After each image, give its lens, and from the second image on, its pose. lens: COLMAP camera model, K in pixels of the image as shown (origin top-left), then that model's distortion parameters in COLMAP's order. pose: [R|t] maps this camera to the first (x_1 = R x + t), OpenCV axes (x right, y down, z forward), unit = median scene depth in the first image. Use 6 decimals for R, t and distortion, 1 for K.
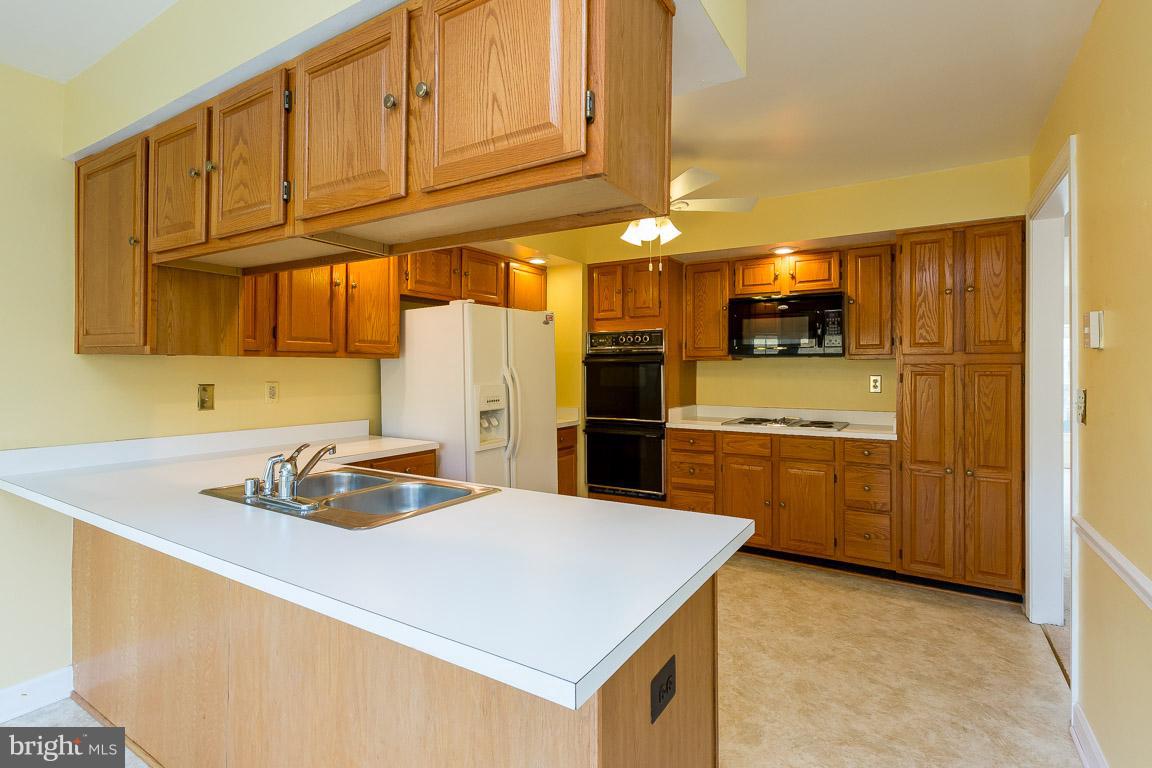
lens RADIAL K [[540.8, 0, 579.0], [0, 540.8, 368.7], [0, 0, 1]] dist [0.005093, 0.000972]
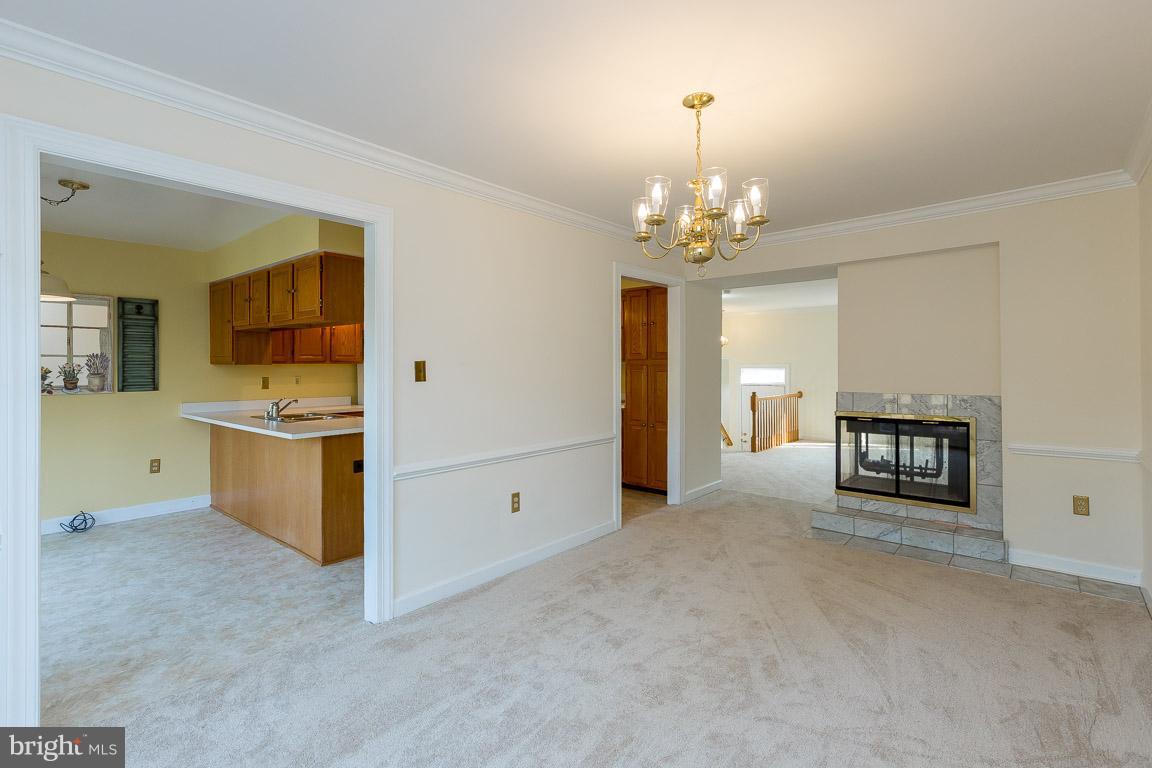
lens RADIAL K [[528.0, 0, 573.9], [0, 528.0, 376.1], [0, 0, 1]] dist [0.001231, -0.000501]
pose [[0.986190, -0.001944, -0.165607, 0.706825], [0.005120, 0.999811, 0.018751, -0.006278], [0.165539, -0.019340, 0.986014, -0.706711]]
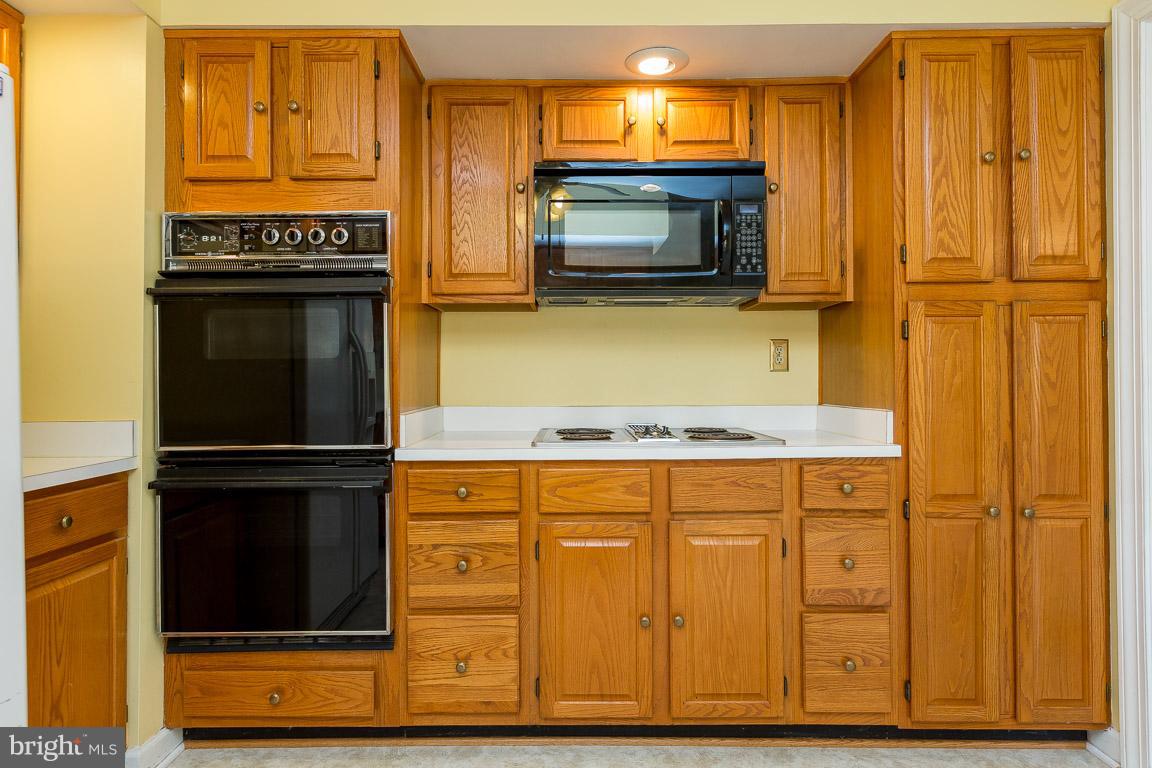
lens RADIAL K [[653.8, 0, 573.0], [0, 653.8, 374.5], [0, 0, 1]] dist [0.001994, 0.000259]
pose [[0.853812, 0.000613, 0.520581, 0.028983], [0.003565, 0.999969, -0.007024, 0.060901], [-0.520569, 0.007853, 0.853783, 0.648866]]
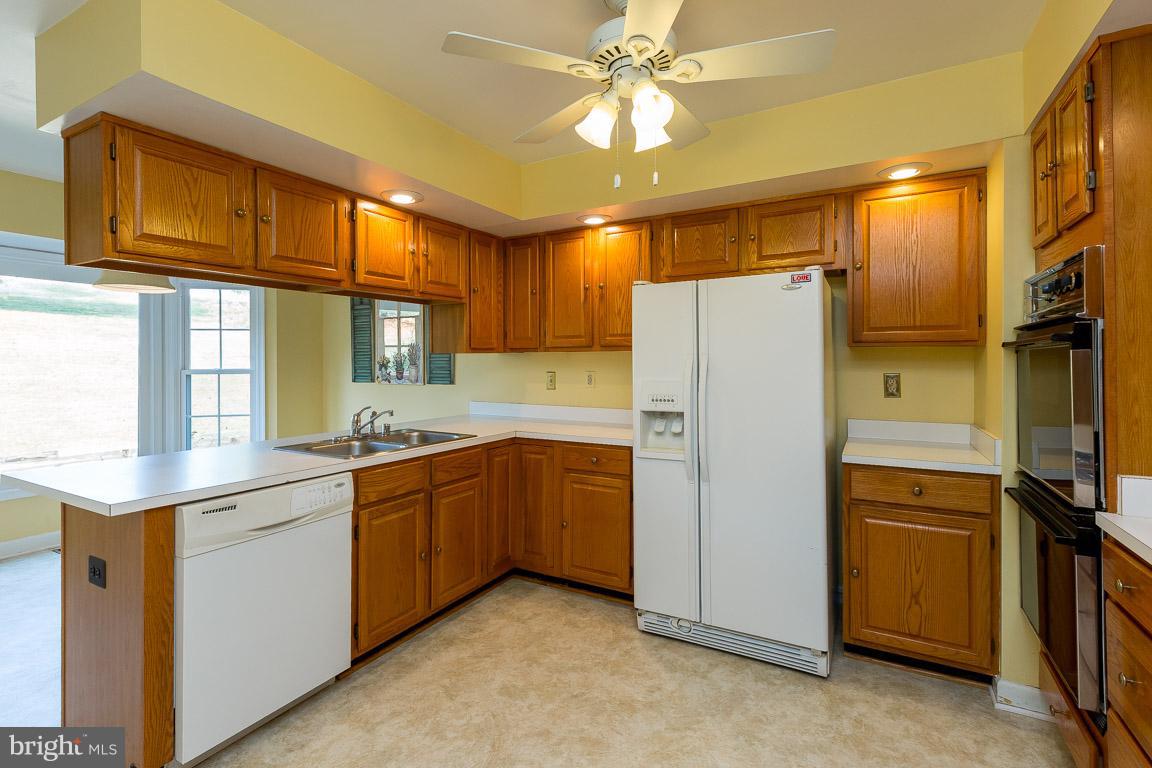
lens RADIAL K [[535.3, 0, 574.3], [0, 535.3, 358.6], [0, 0, 1]] dist [0.001840, 0.000236]
pose [[0.050736, -0.003986, -0.998704, 0.608772], [0.004218, 0.999984, -0.003777, 0.000042], [0.998703, -0.004021, 0.050752, 0.794712]]
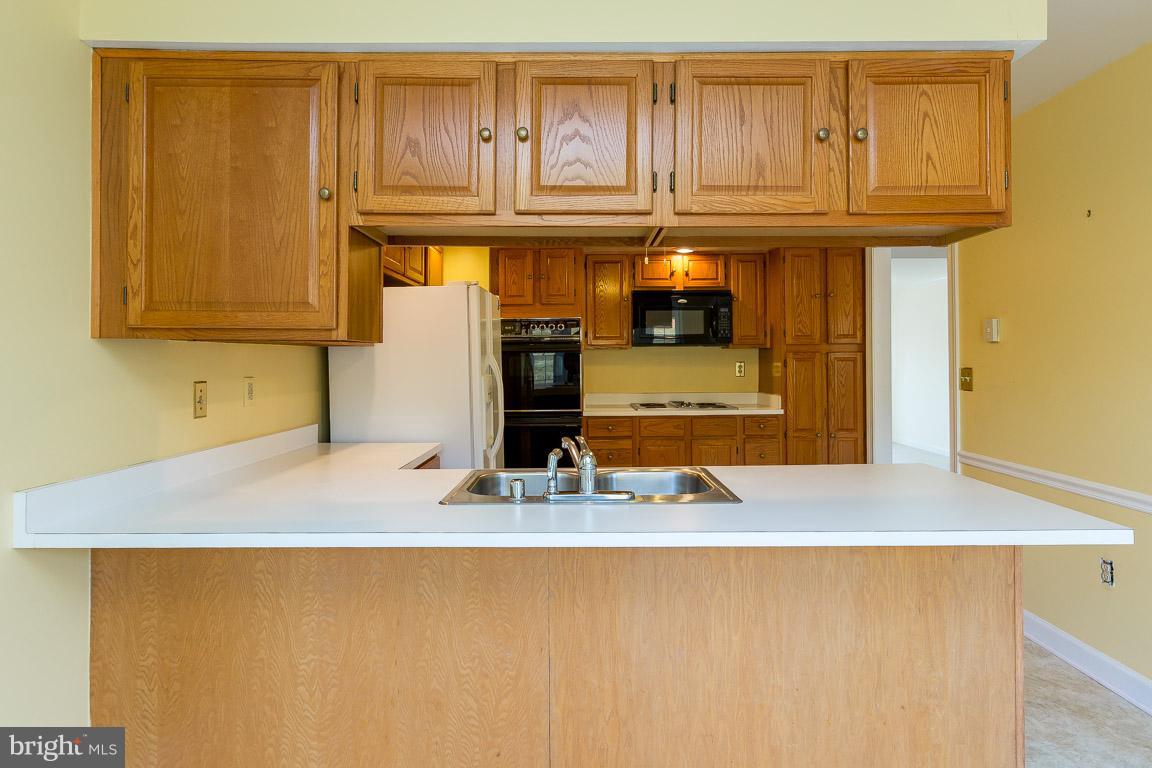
lens RADIAL K [[614.2, 0, 572.8], [0, 614.2, 355.1], [0, 0, 1]] dist [0.003993, 0.000639]
pose [[0.861565, -0.003828, 0.507633, -0.533191], [0.006690, 0.999970, -0.003812, 0.000041], [-0.507604, 0.006680, 0.861565, 0.038030]]
